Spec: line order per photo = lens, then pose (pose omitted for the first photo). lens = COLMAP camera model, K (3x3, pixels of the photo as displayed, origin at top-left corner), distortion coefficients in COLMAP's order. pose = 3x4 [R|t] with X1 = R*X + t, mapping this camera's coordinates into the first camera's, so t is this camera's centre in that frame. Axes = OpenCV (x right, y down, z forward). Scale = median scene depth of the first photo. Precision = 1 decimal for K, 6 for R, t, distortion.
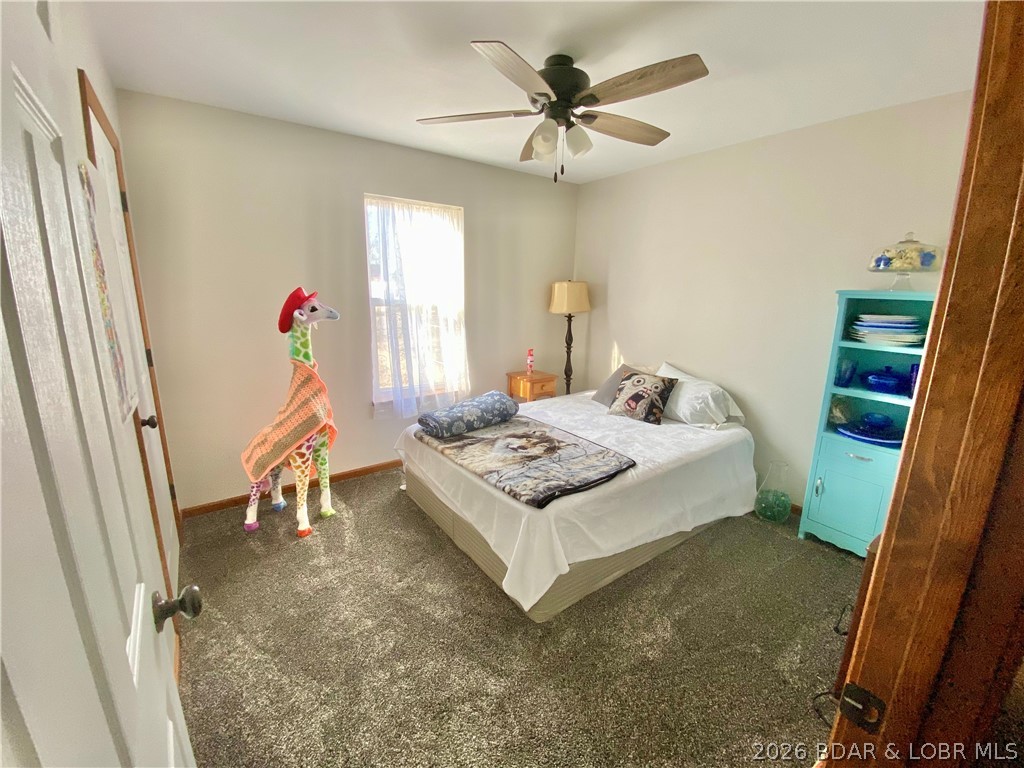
lens RADIAL K [[431.0, 0, 510.0], [0, 431.0, 380.6], [0, 0, 1]] dist [0.066396, -0.041506]
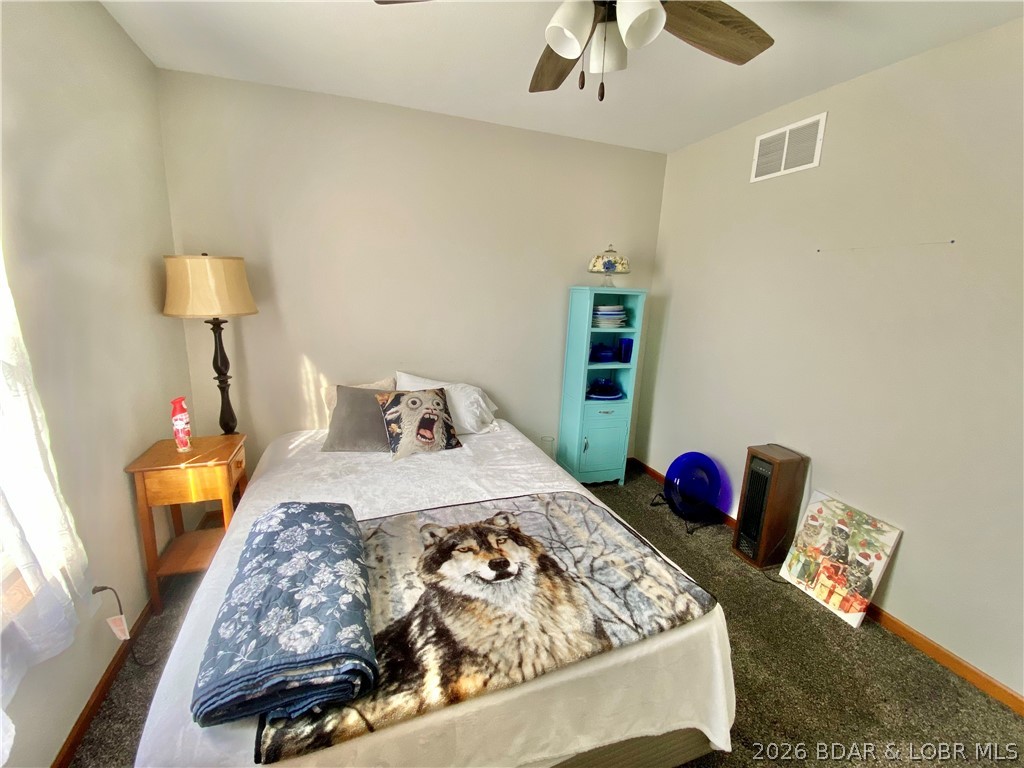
lens RADIAL K [[431.0, 0, 510.0], [0, 431.0, 380.6], [0, 0, 1]] dist [0.066396, -0.041506]
pose [[0.268297, -0.212034, 0.939712, -0.442618], [0.166812, 0.970966, 0.171460, -0.170060], [-0.948784, 0.110753, 0.295877, 0.771999]]
